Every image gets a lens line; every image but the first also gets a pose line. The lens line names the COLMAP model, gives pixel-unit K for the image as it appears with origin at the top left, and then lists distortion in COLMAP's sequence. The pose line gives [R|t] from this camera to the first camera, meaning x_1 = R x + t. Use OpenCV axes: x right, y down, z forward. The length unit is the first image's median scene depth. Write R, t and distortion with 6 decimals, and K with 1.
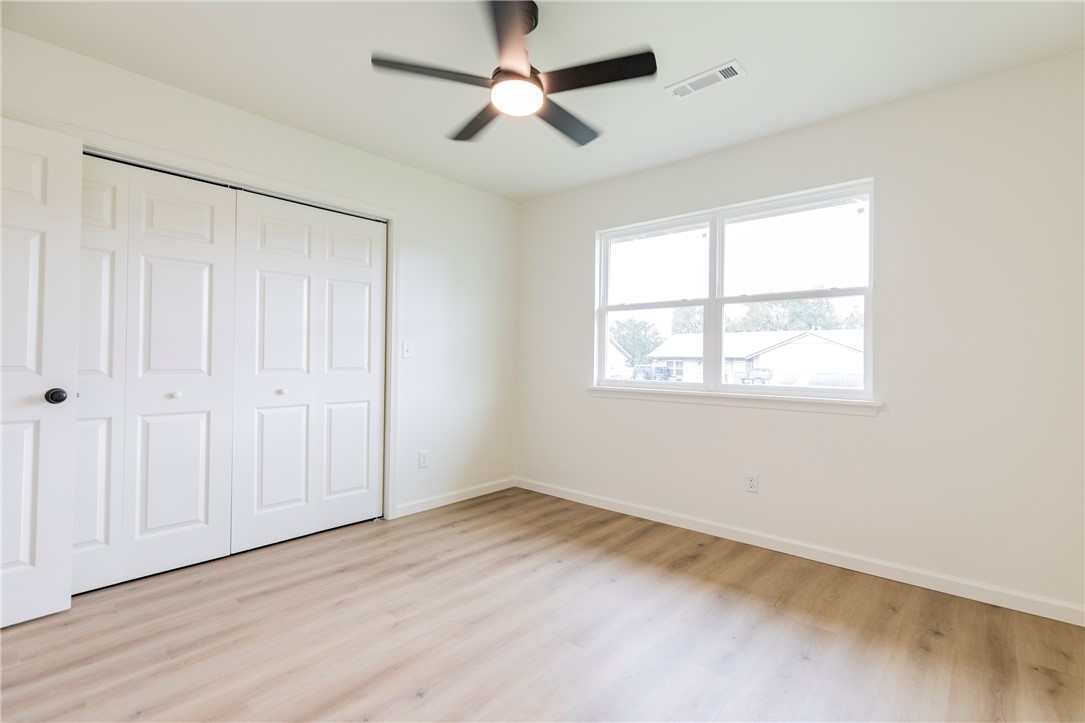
lens RADIAL K [[505.8, 0, 549.3], [0, 505.8, 364.4], [0, 0, 1]] dist [-0.000343, -0.000100]
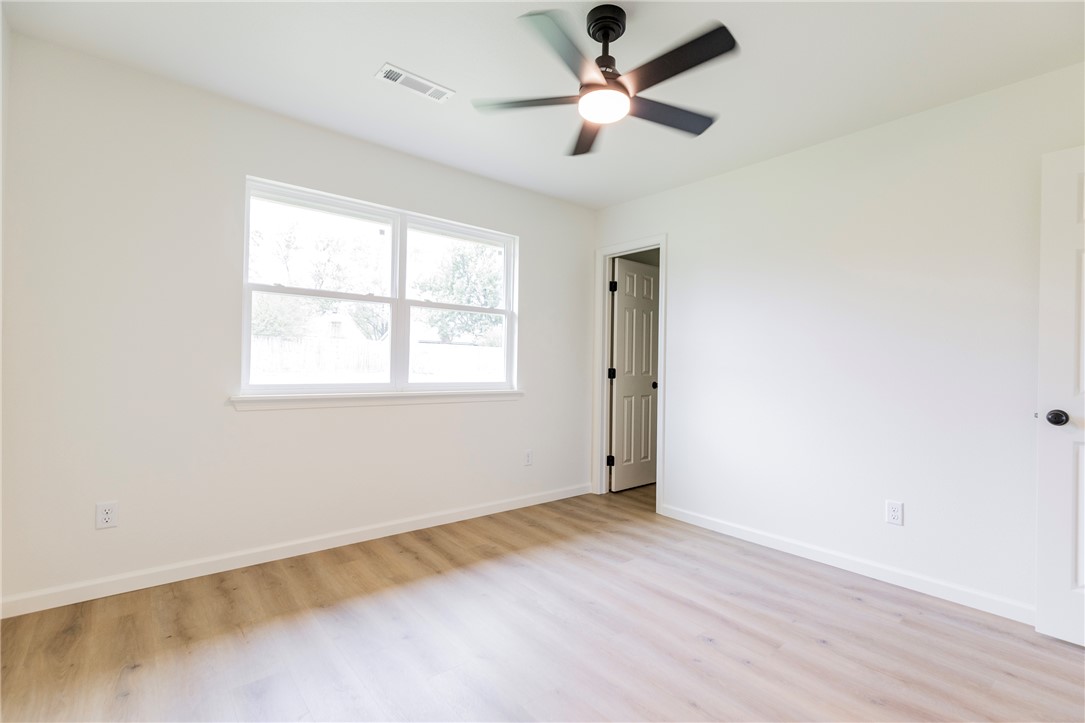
lens RADIAL K [[505.8, 0, 548.1], [0, 505.8, 358.2], [0, 0, 1]] dist [-0.000343, -0.000100]
pose [[0.142488, 0.000386, 0.989796, -0.619337], [-0.004001, 0.999992, 0.000186, -0.013629], [-0.989788, -0.003986, 0.142489, 0.555842]]
